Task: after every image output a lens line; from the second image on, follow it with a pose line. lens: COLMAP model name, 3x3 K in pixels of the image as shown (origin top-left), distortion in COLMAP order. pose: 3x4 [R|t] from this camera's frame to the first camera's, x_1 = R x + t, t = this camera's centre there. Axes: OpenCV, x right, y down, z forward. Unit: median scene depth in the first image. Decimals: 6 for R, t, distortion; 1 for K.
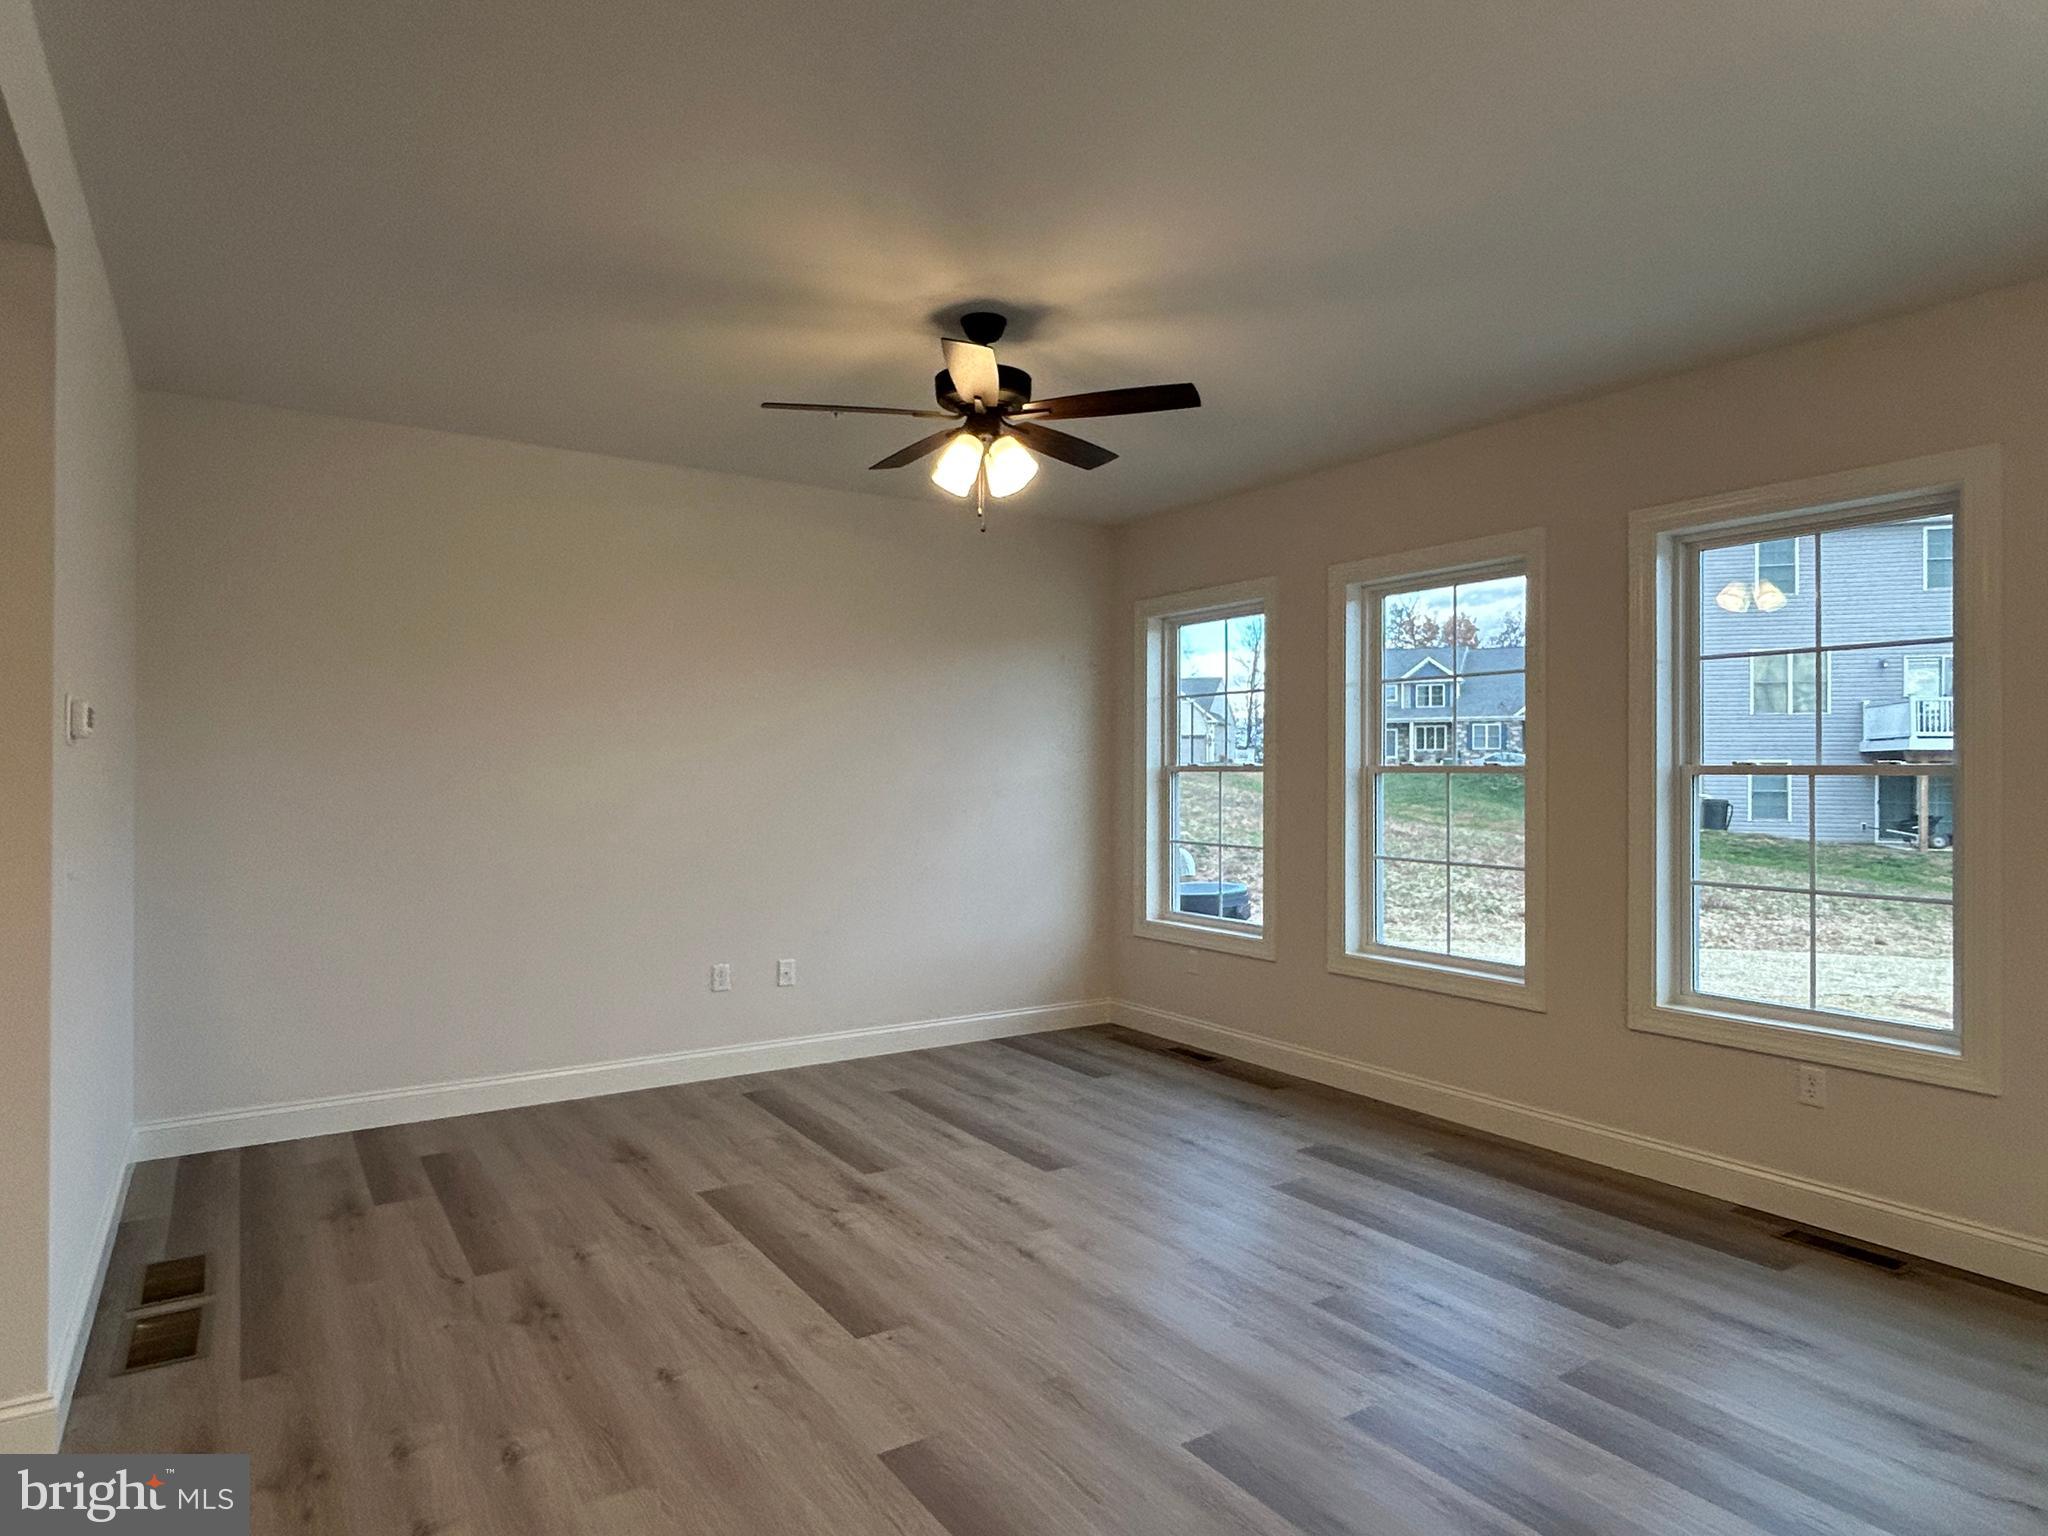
lens RADIAL K [[1195.7, 0, 1019.2], [0, 1195.7, 768.1], [0, 0, 1]] dist [-0.007000, 0.003604]
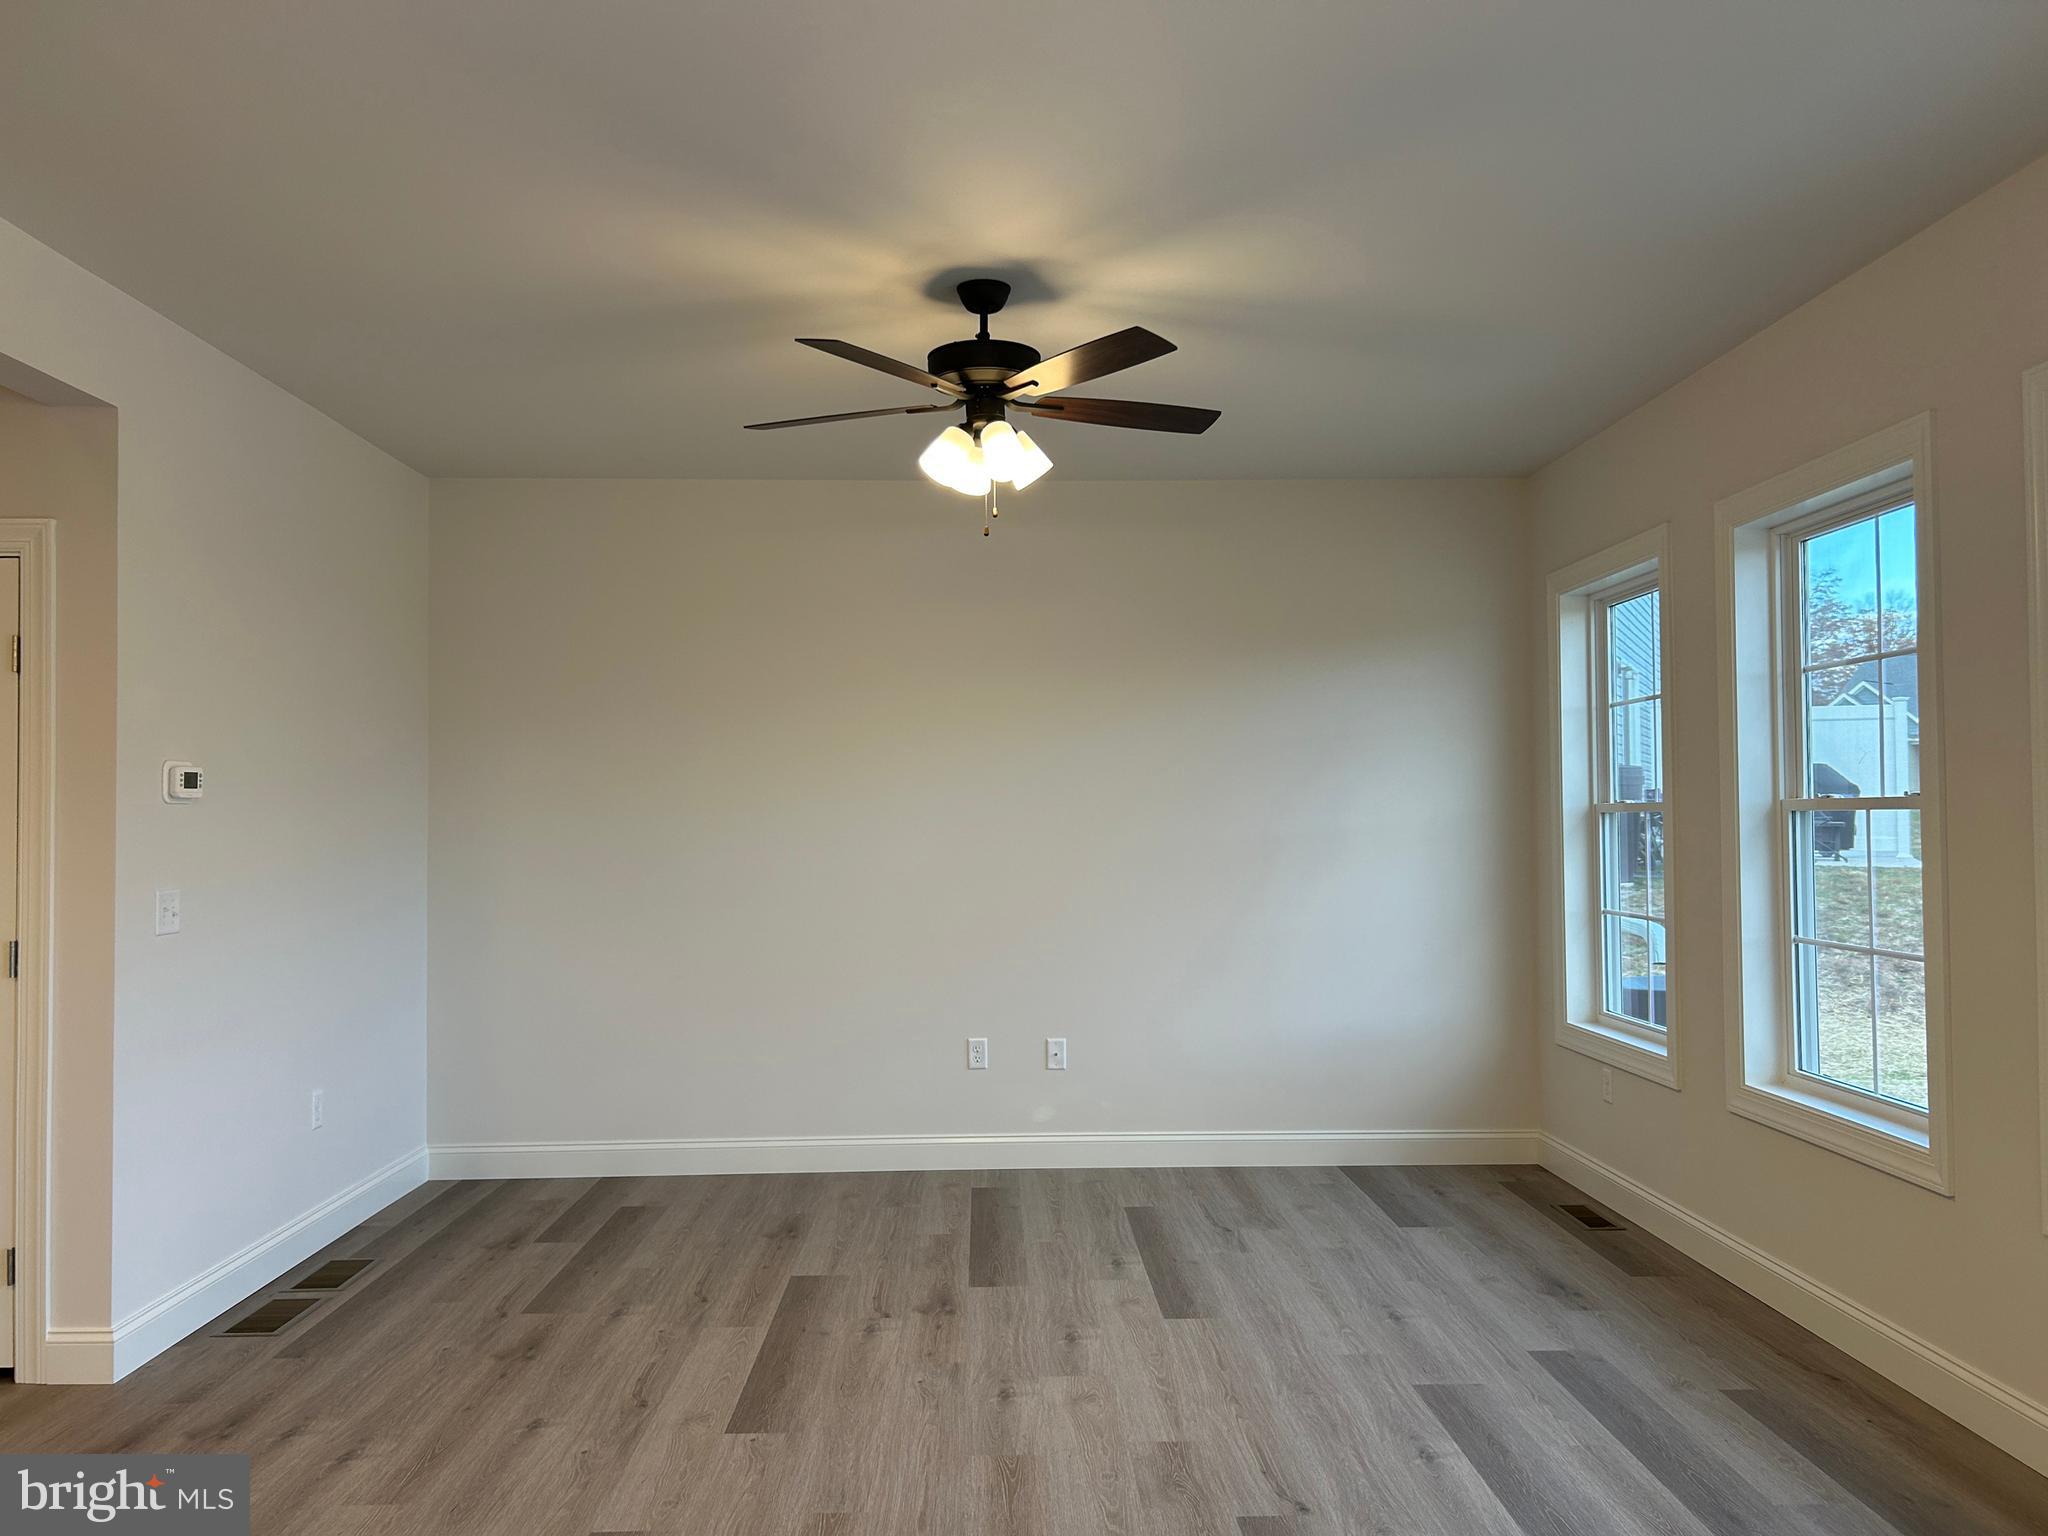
lens RADIAL K [[1562.3, 0, 1026.3], [0, 1562.3, 774.7], [0, 0, 1]] dist [0.028277, -0.009923]
pose [[0.851122, -0.022344, -0.524493, 0.490342], [0.009552, 0.999588, -0.027083, 0.004017], [0.524881, 0.018041, 0.850984, 0.057736]]
